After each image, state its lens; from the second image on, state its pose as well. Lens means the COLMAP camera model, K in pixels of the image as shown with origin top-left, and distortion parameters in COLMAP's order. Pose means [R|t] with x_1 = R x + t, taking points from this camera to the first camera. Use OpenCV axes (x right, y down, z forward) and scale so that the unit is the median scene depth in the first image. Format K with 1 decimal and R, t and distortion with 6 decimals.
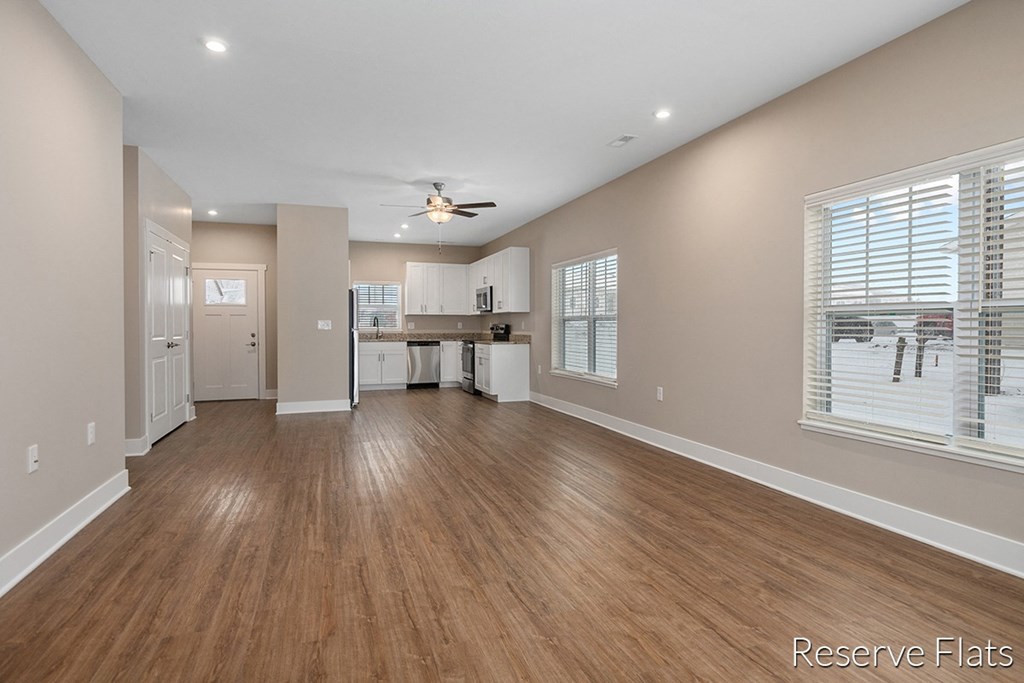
lens RADIAL K [[470.6, 0, 510.6], [0, 470.6, 335.5], [0, 0, 1]] dist [-0.002199, 0.000179]
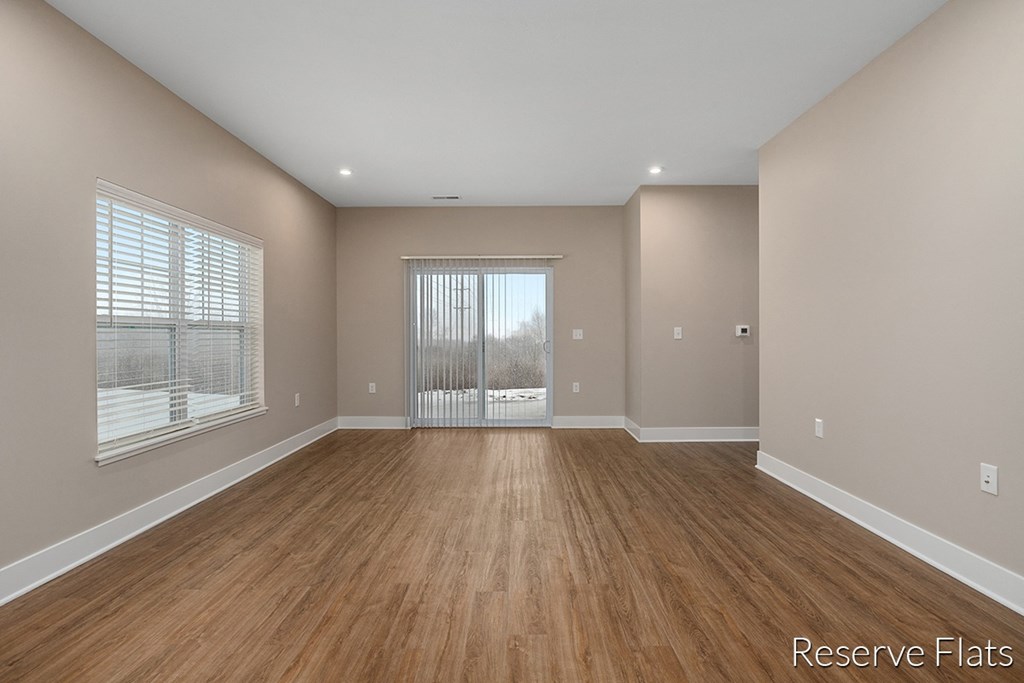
lens RADIAL K [[470.6, 0, 511.5], [0, 470.6, 337.9], [0, 0, 1]] dist [-0.002199, 0.000179]
pose [[-0.926885, 0.003419, 0.375330, -0.471145], [0.012826, 0.999663, 0.022569, -0.042447], [-0.375126, 0.025732, -0.926617, 2.078240]]
